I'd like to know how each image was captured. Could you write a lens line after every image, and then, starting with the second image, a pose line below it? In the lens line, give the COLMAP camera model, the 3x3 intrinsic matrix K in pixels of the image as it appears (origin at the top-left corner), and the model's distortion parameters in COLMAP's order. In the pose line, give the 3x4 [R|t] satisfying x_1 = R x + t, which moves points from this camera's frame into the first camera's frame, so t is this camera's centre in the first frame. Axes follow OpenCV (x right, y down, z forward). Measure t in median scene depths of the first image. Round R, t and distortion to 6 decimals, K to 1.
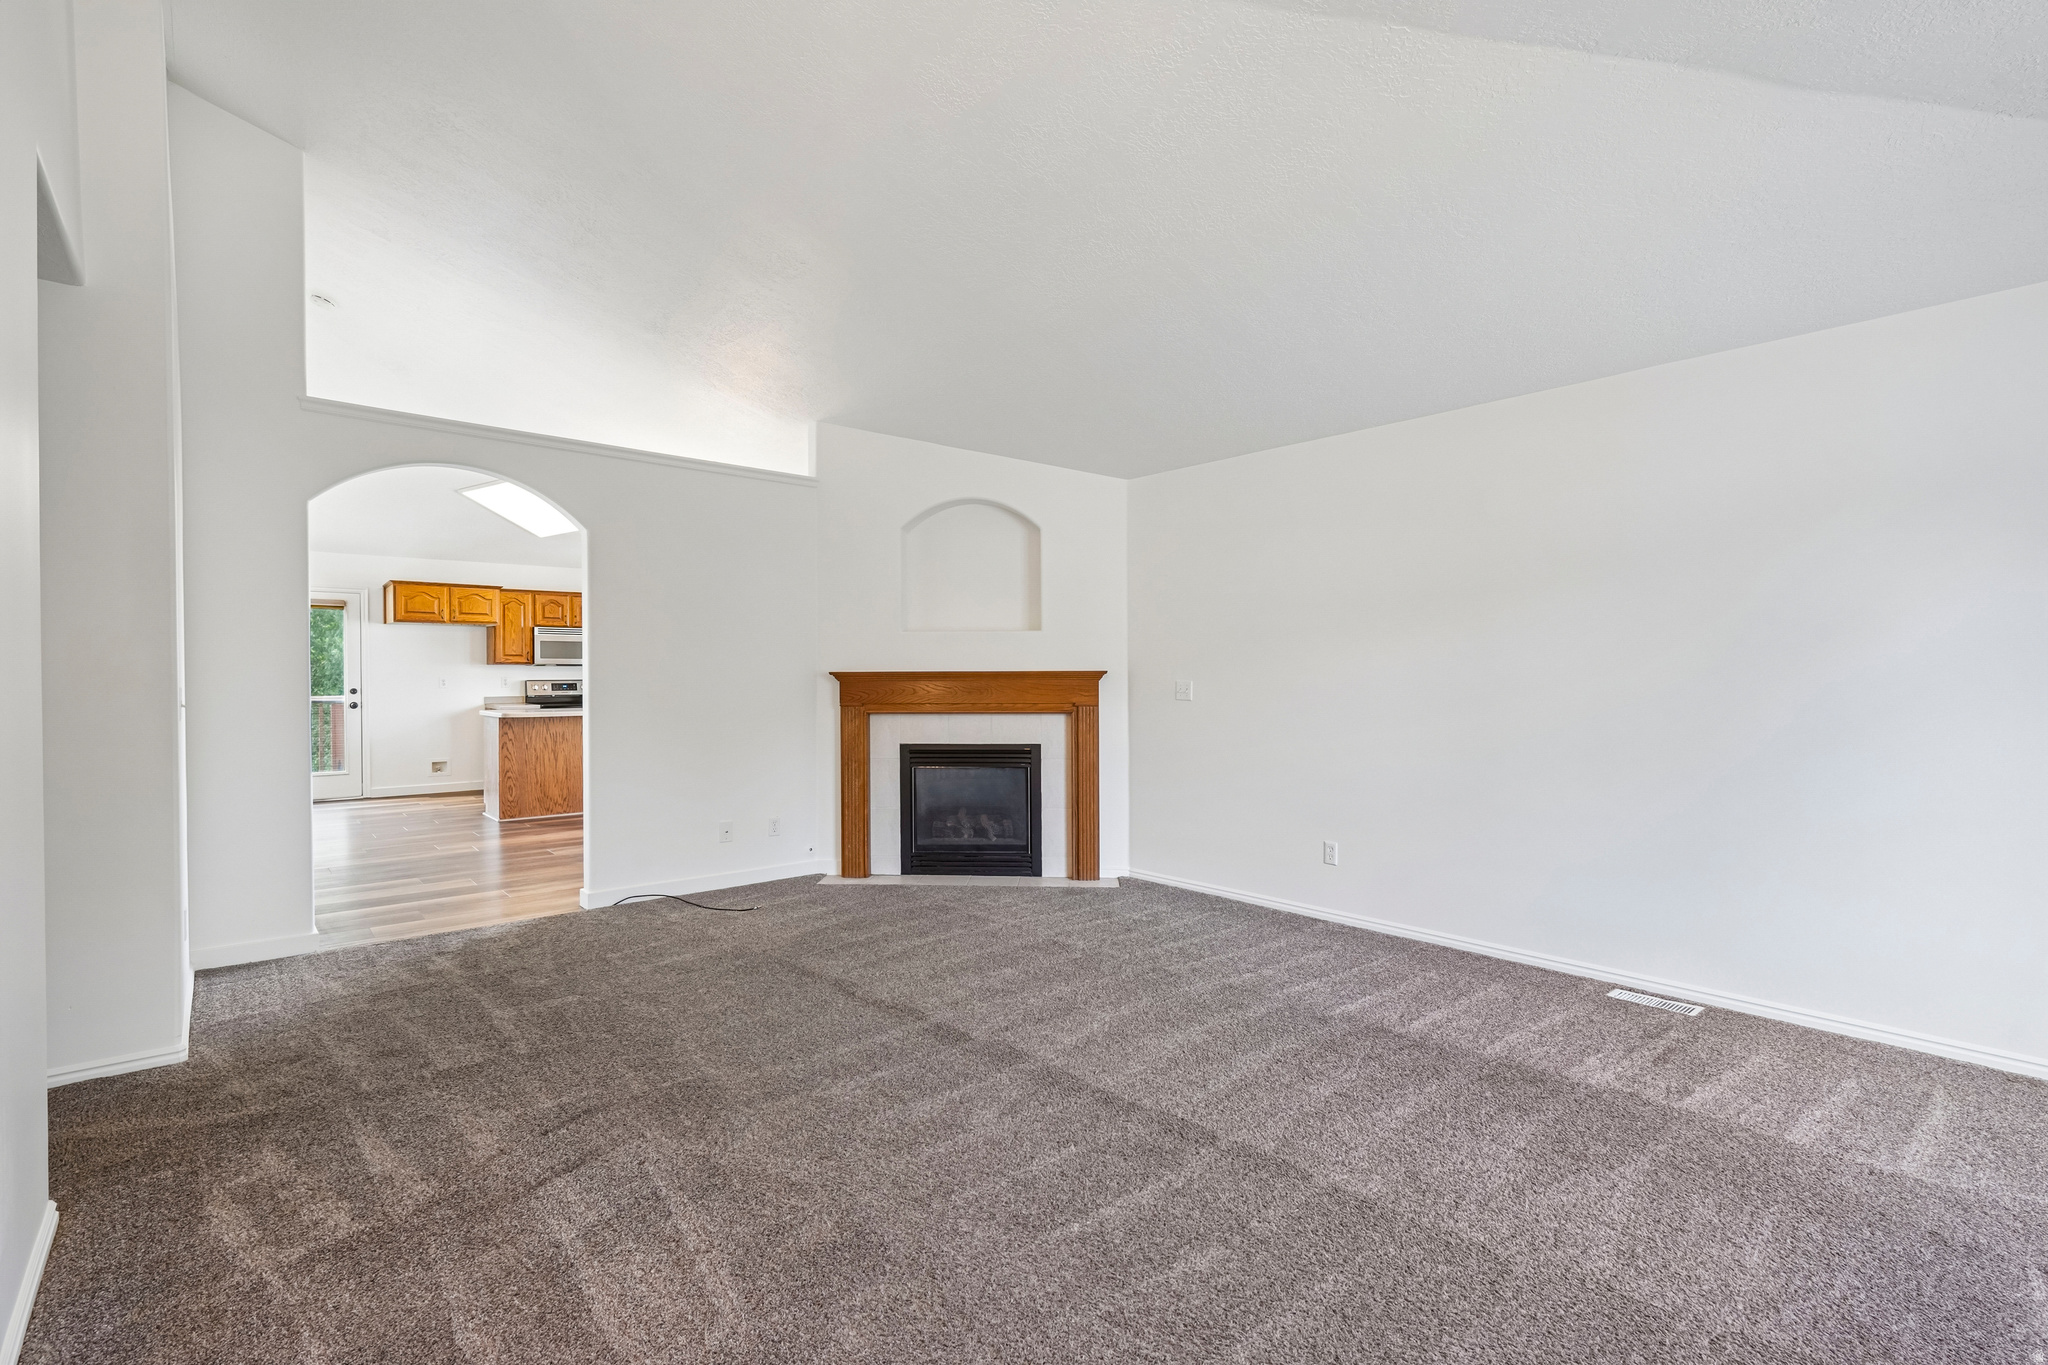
lens RADIAL K [[925.1, 0, 1025.5], [0, 925.1, 678.9], [0, 0, 1]] dist [-0.006044, 0.002187]
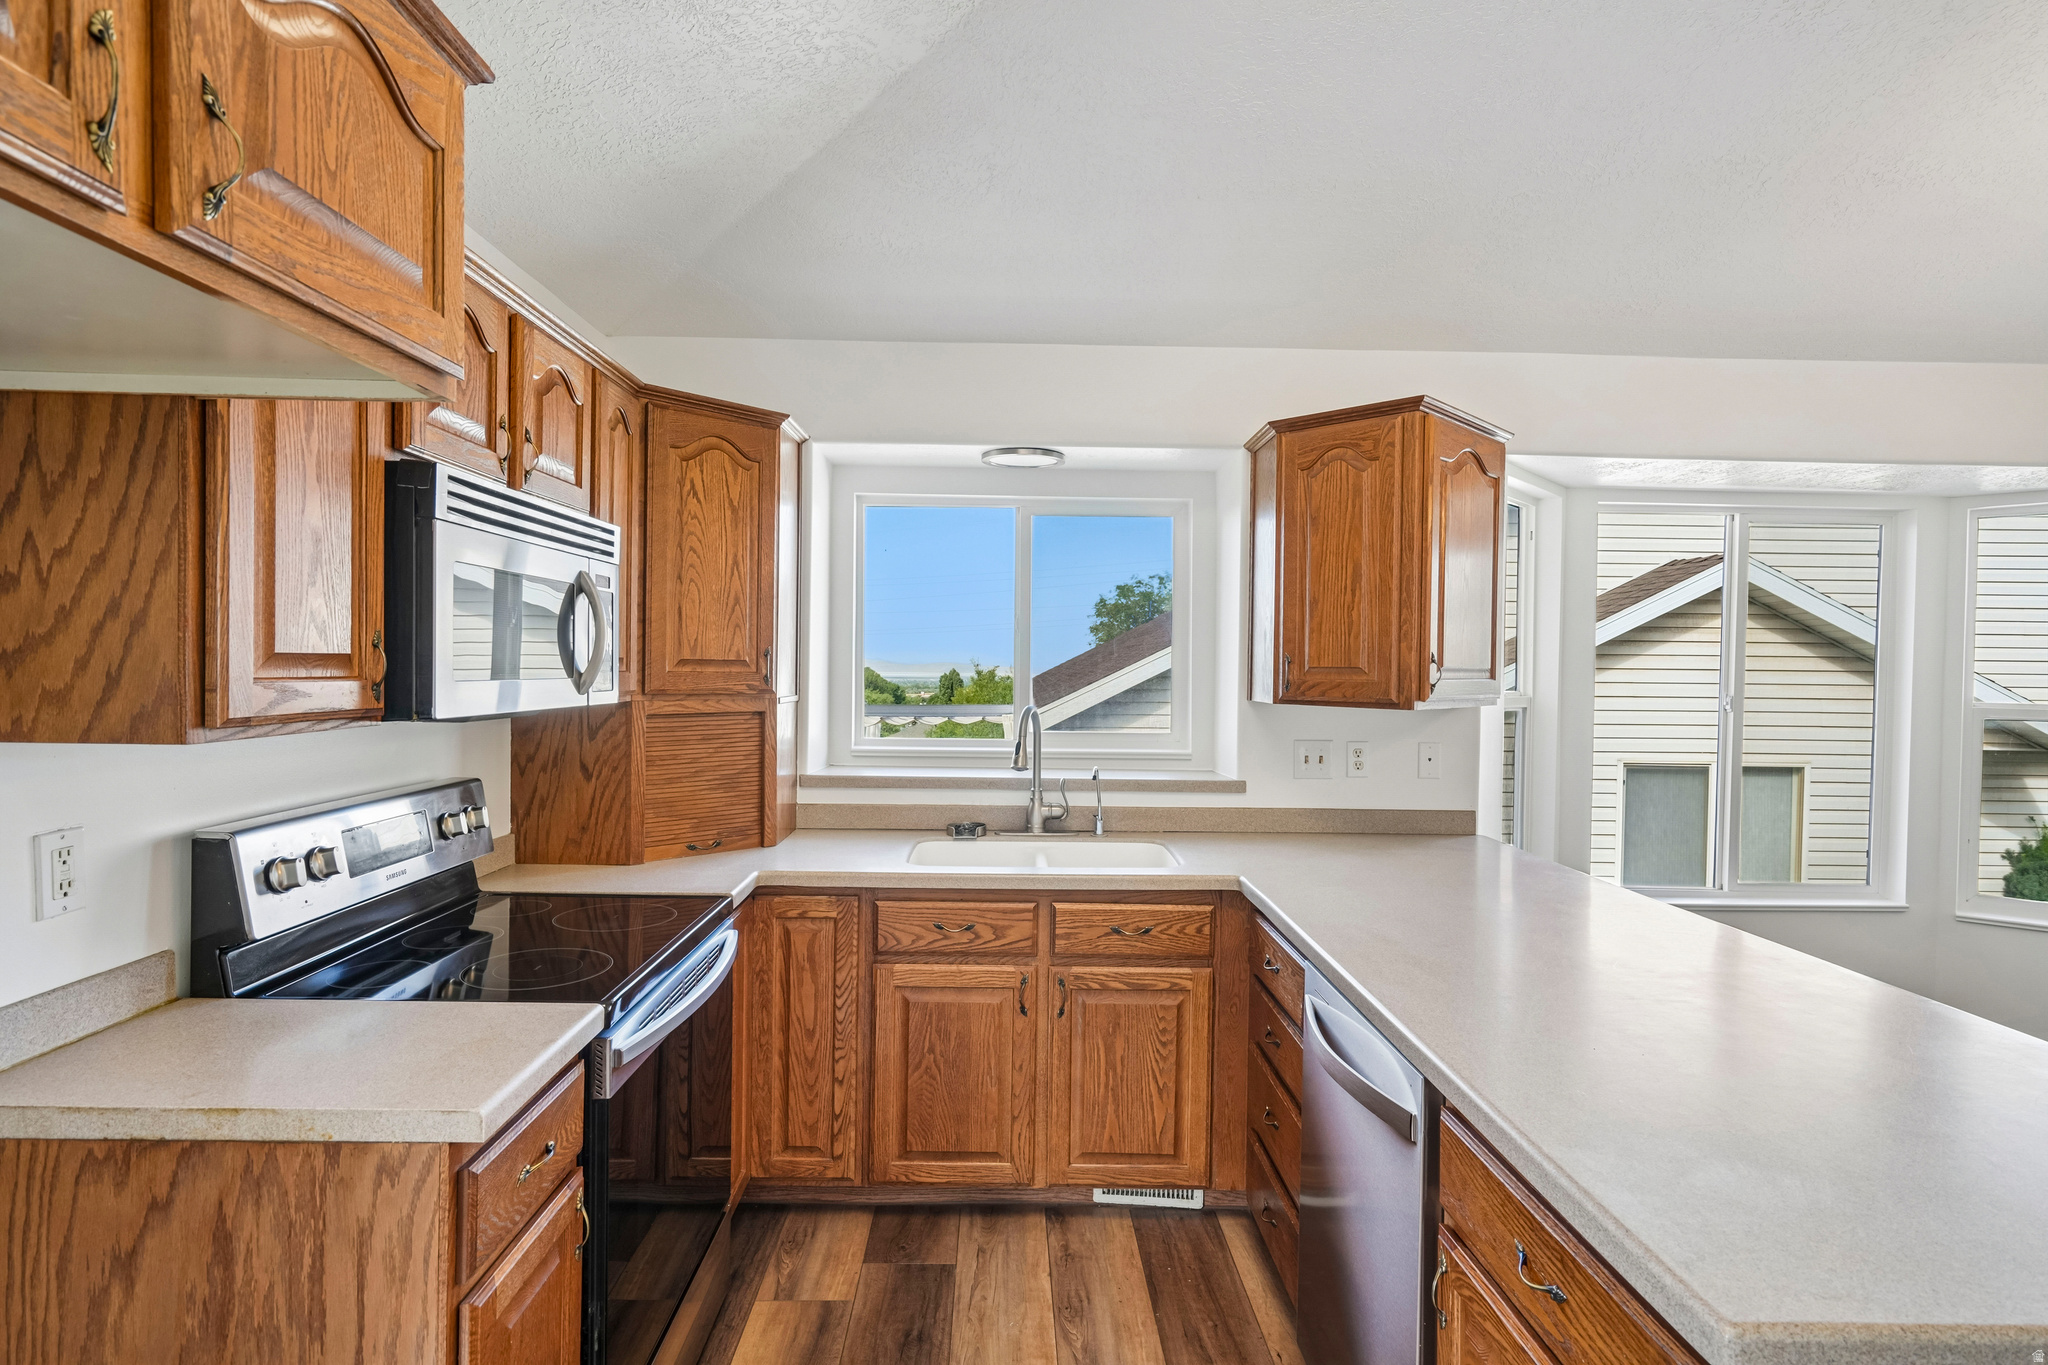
lens RADIAL K [[1032.7, 0, 1025.5], [0, 1032.7, 681.3], [0, 0, 1]] dist [0.001631, -0.000085]
pose [[0.649524, -0.001393, 0.760340, -0.625546], [-0.009113, 0.999912, 0.009616, -0.025976], [-0.760287, -0.013175, 0.649454, 0.869784]]
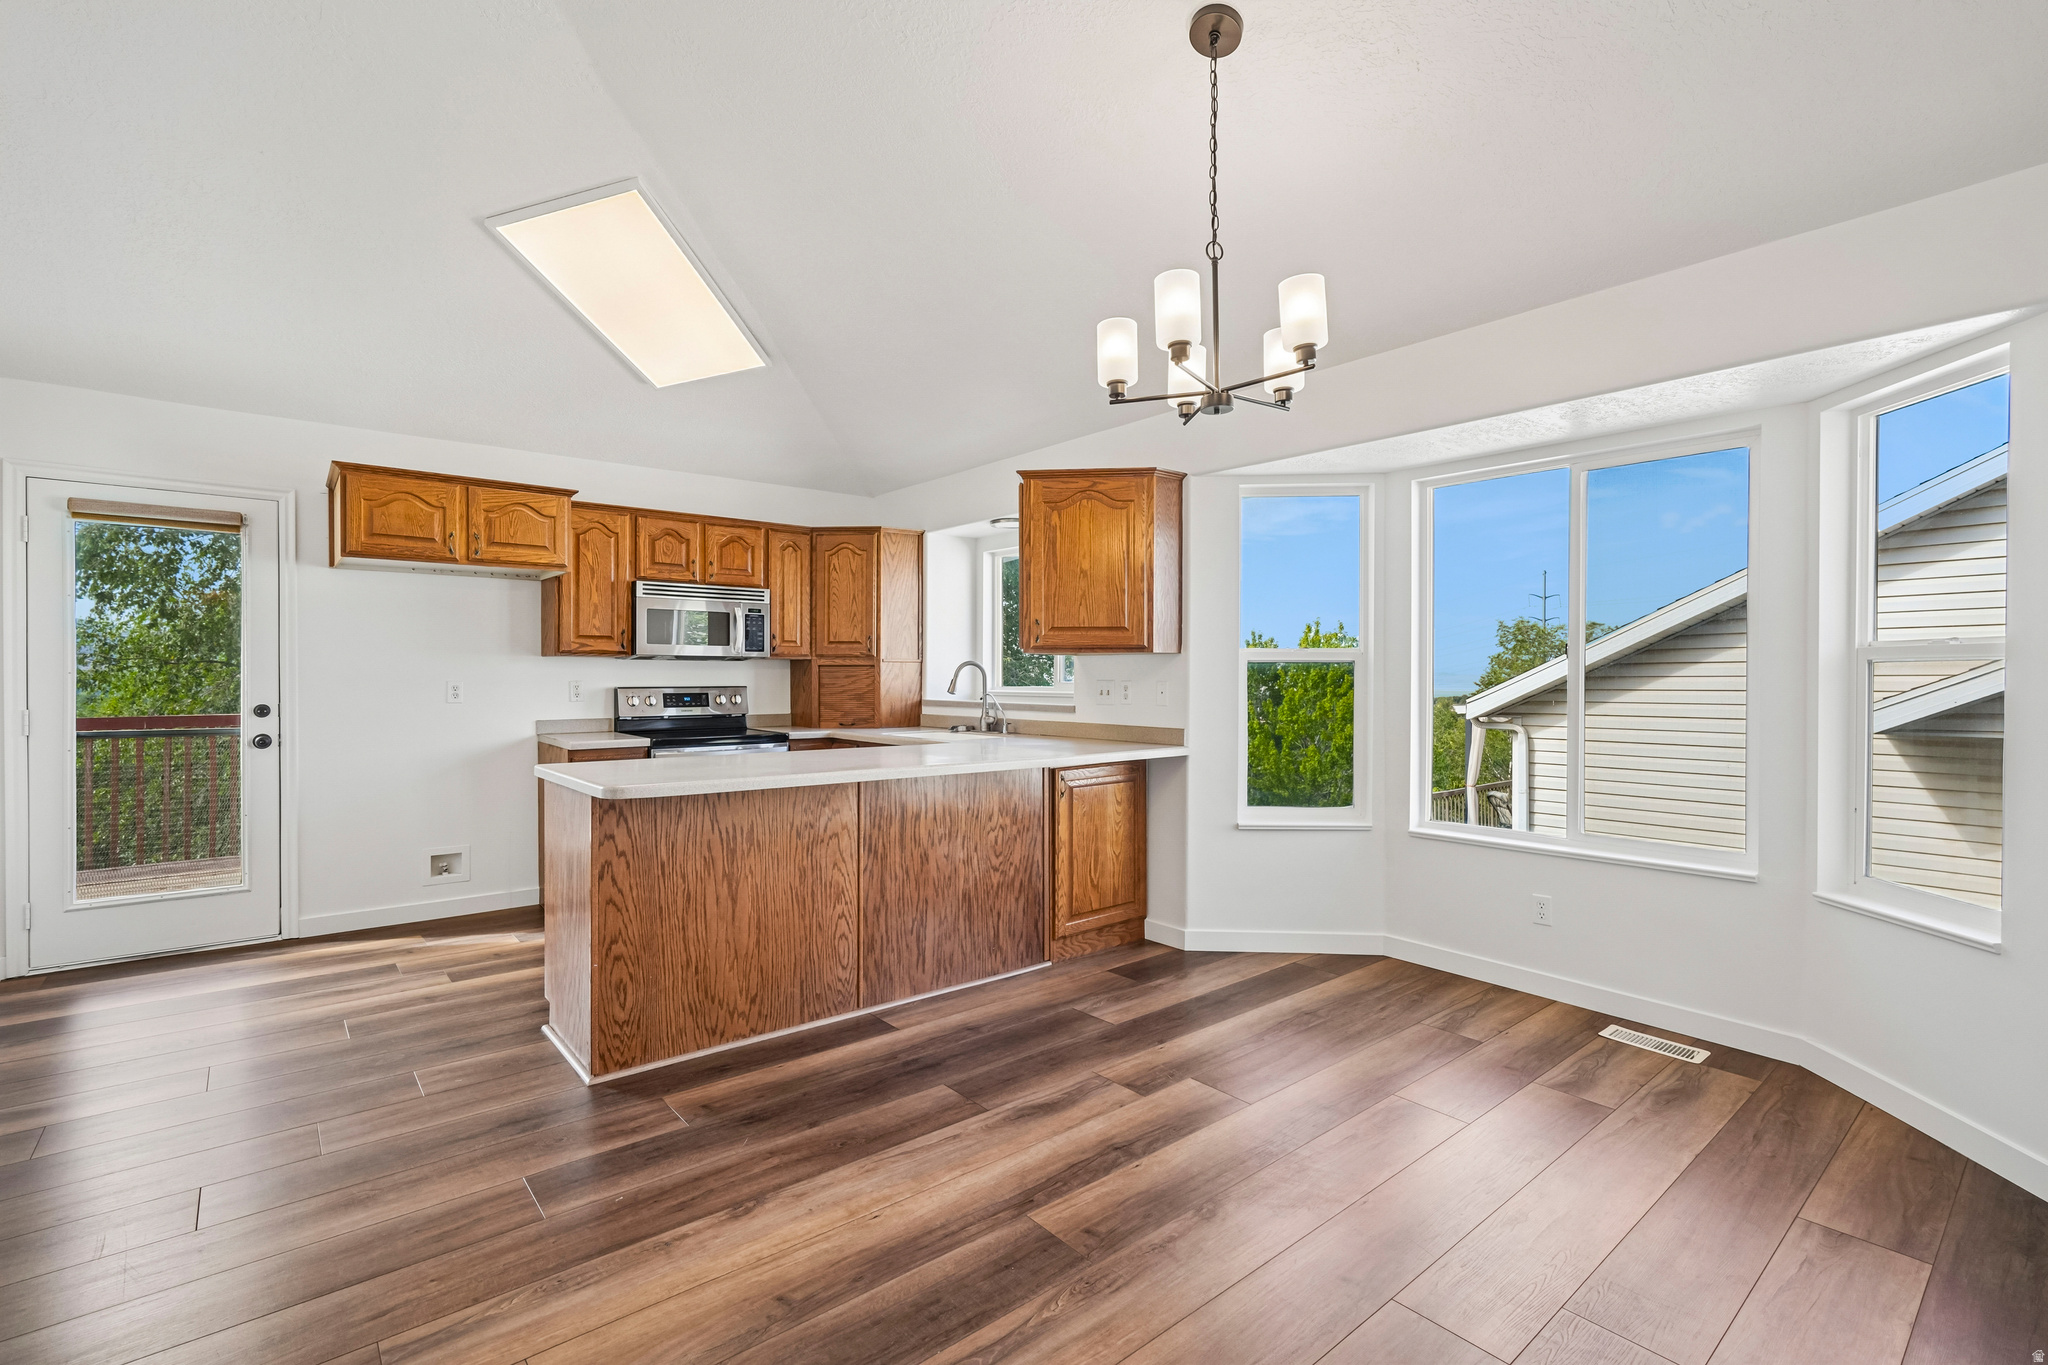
lens RADIAL K [[925.1, 0, 1025.7], [0, 925.1, 678.0], [0, 0, 1]] dist [-0.006044, 0.002187]
pose [[0.999688, 0.003923, -0.024688, -0.325808], [-0.004071, 0.999974, -0.005968, -0.001575], [0.024664, 0.006067, 0.999677, 0.534277]]
